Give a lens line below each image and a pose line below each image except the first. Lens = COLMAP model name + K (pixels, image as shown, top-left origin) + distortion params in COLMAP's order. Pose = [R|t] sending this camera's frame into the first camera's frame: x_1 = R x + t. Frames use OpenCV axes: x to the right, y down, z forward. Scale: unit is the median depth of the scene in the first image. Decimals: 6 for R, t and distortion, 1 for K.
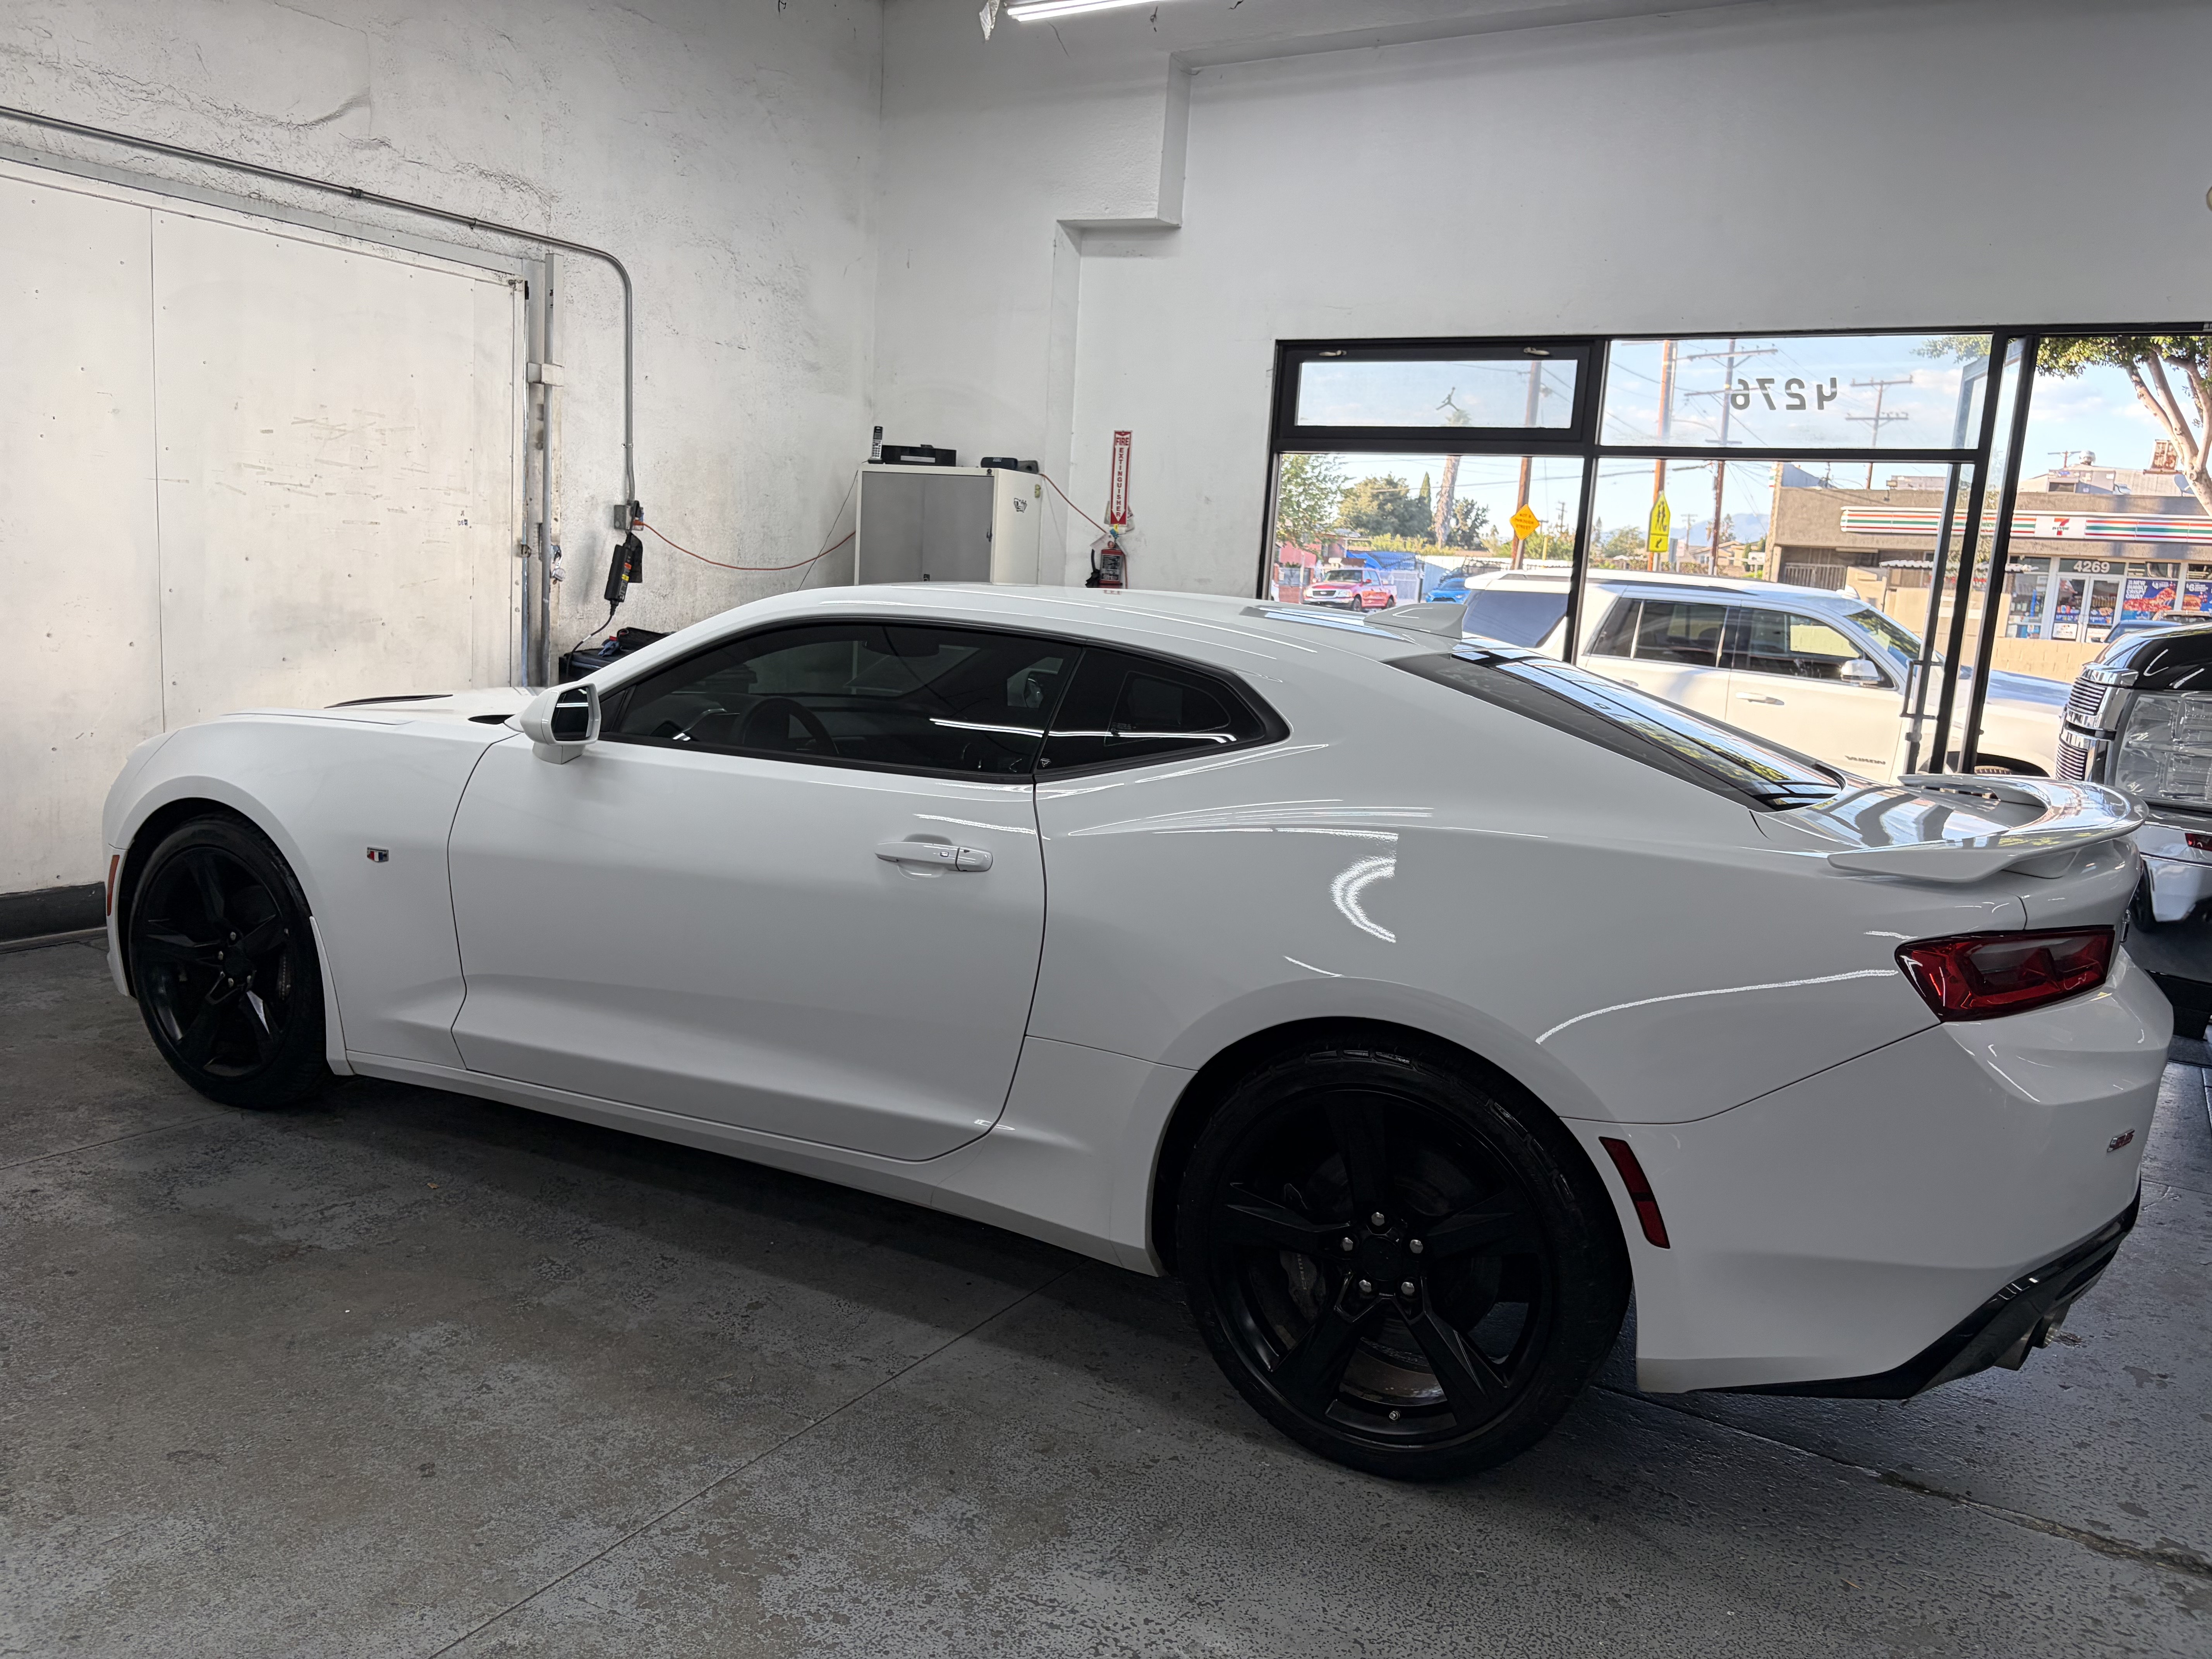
lens RADIAL K [[1688.6, 0, 1097.0], [0, 1688.6, 831.7], [0, 0, 1]] dist [0.045003, -0.059540]
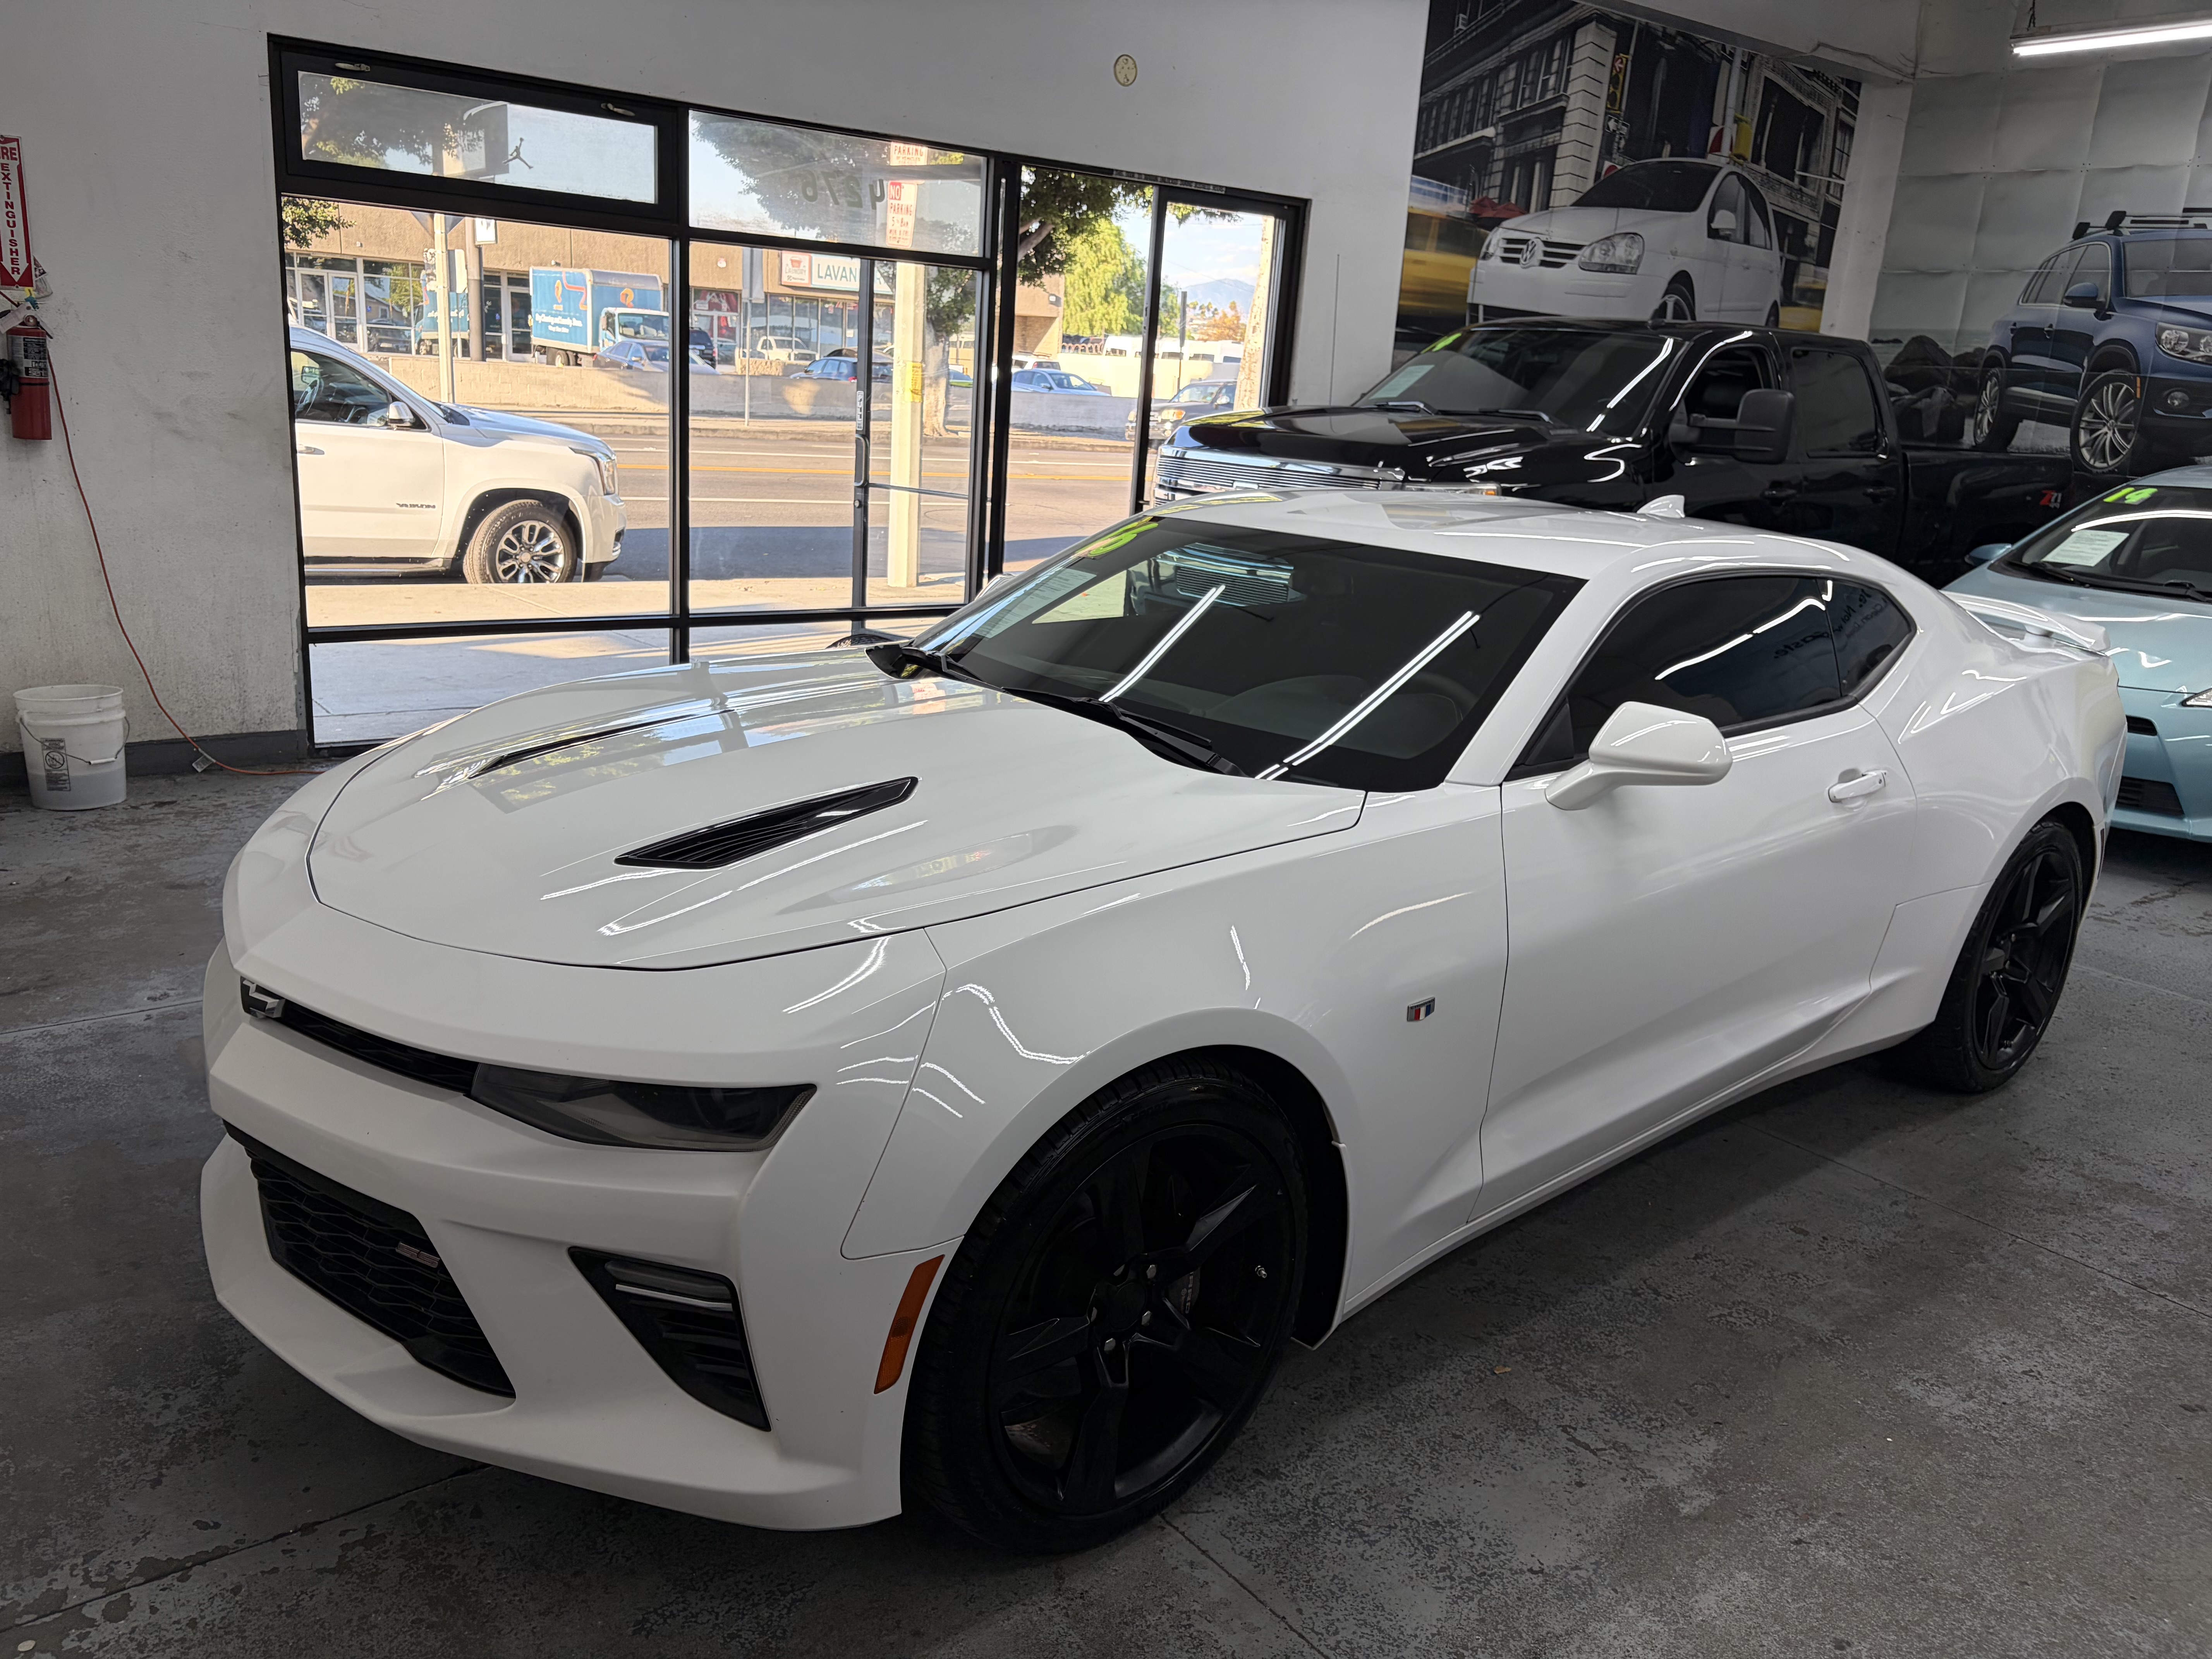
lens RADIAL K [[1674.2, 0, 1106.8], [0, 1674.2, 826.9], [0, 0, 1]] dist [0.031586, -0.036097]
pose [[0.355457, -0.281452, 0.891311, -0.577136], [0.103176, 0.959575, 0.261860, -0.137186], [-0.928981, -0.001118, 0.370127, 0.470766]]
